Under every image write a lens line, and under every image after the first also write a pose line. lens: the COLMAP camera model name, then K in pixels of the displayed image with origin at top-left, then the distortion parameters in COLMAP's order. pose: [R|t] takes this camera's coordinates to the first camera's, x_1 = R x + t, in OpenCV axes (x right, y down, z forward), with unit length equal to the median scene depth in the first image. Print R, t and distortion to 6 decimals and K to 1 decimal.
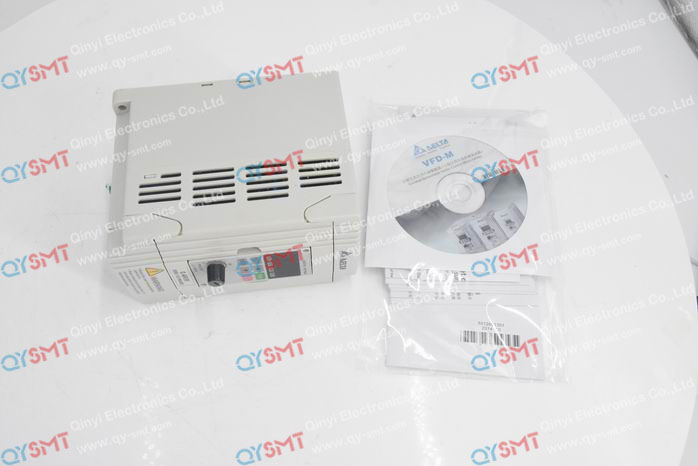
lens RADIAL K [[609.1, 0, 349.2], [0, 609.1, 231.0], [0, 0, 1]] dist [-0.067848, -0.003065]
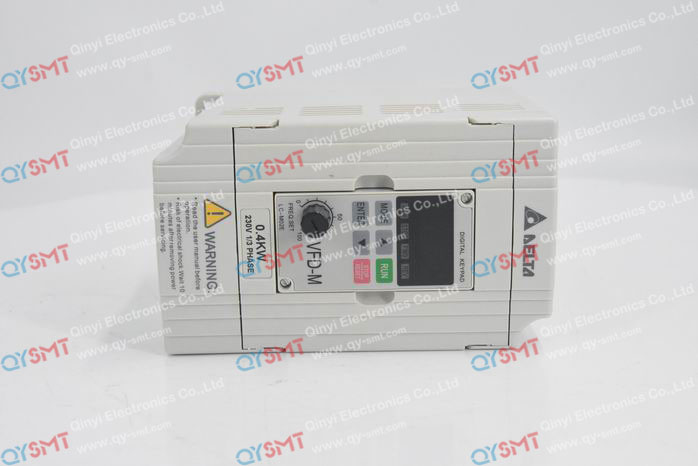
lens RADIAL K [[1040.6, 0, 351.5], [0, 1040.6, 233.0], [0, 0, 1]] dist [0.001287, 0.000000]
pose [[0.987607, -0.004932, -0.156870, -0.022555], [-0.113292, 0.669308, -0.734296, 0.823769], [0.108616, 0.742968, 0.660455, 0.332056]]
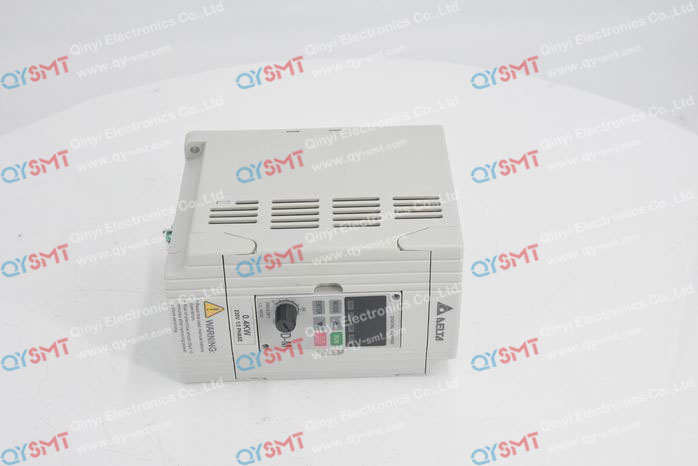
lens RADIAL K [[1040.6, 0, 348.2], [0, 1040.6, 233.2], [0, 0, 1]] dist [0.001287, 0.000000]
pose [[0.993387, 0.035177, -0.109293, 0.016071], [-0.076904, 0.910684, -0.405883, 0.532379], [0.085254, 0.411604, 0.907366, -0.325418]]
